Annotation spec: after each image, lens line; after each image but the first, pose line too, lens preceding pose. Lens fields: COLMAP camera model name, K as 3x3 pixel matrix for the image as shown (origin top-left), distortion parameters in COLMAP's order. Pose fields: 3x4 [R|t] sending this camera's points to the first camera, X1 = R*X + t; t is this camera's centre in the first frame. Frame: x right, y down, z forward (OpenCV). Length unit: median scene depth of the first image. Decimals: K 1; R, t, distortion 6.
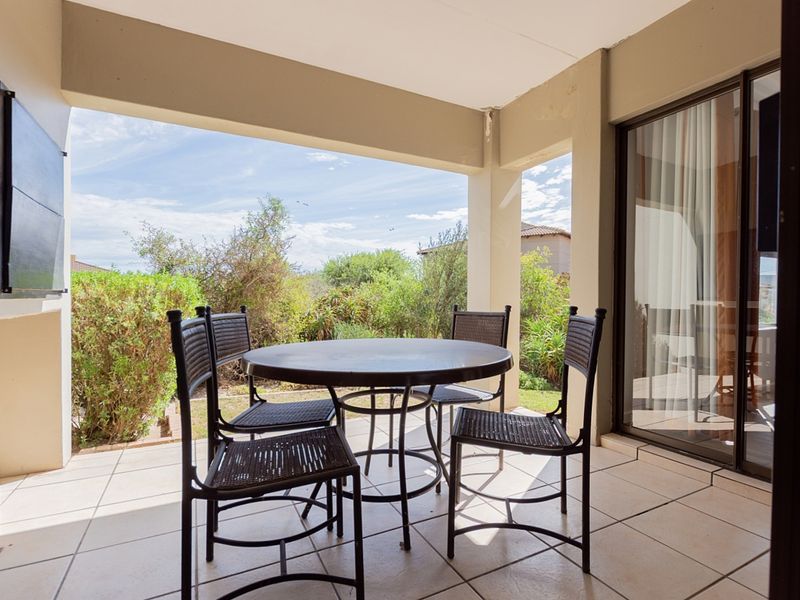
lens RADIAL K [[403.6, 0, 400.0], [0, 403.6, 300.0], [0, 0, 1]] dist [-0.004397, -0.000314]
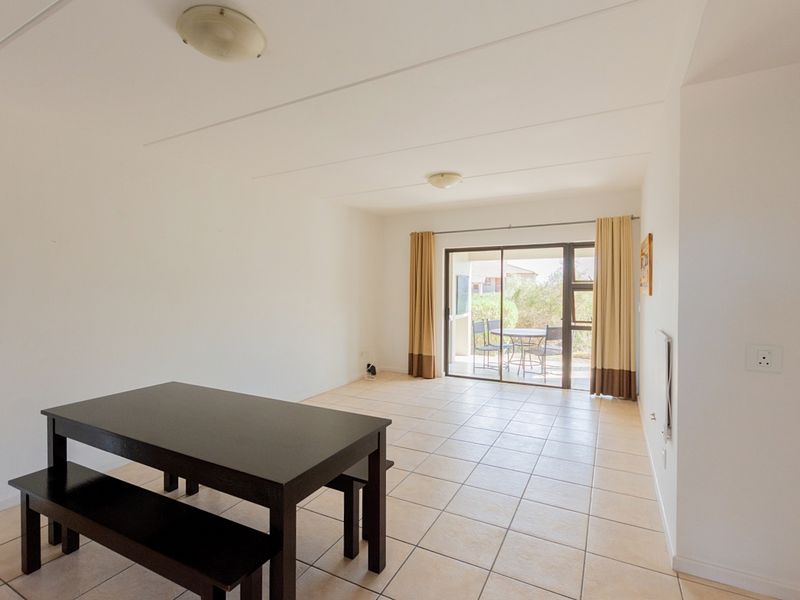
lens RADIAL K [[403.6, 0, 400.0], [0, 403.6, 300.0], [0, 0, 1]] dist [-0.004397, -0.000314]
pose [[0.578057, 0.020754, -0.815732, 1.398771], [0.000739, 0.999663, 0.025957, -0.165994], [0.815996, -0.015608, 0.577847, -1.278004]]
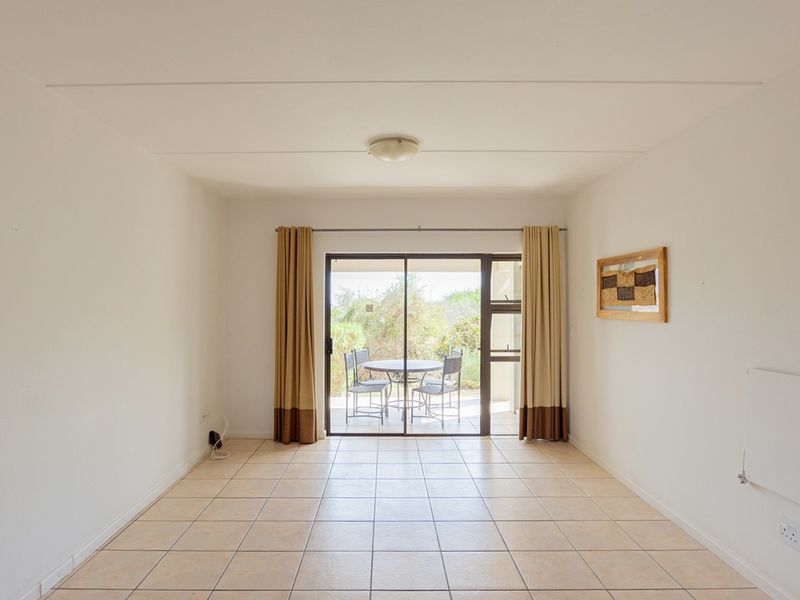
lens RADIAL K [[473.2, 0, 382.4], [0, 473.2, 298.9], [0, 0, 1]] dist [-0.034291, 0.000129]
pose [[0.890198, -0.006167, -0.455533, 0.819721], [-0.000358, 0.999899, -0.014237, -0.185741], [0.455574, 0.012837, 0.890105, -1.308885]]
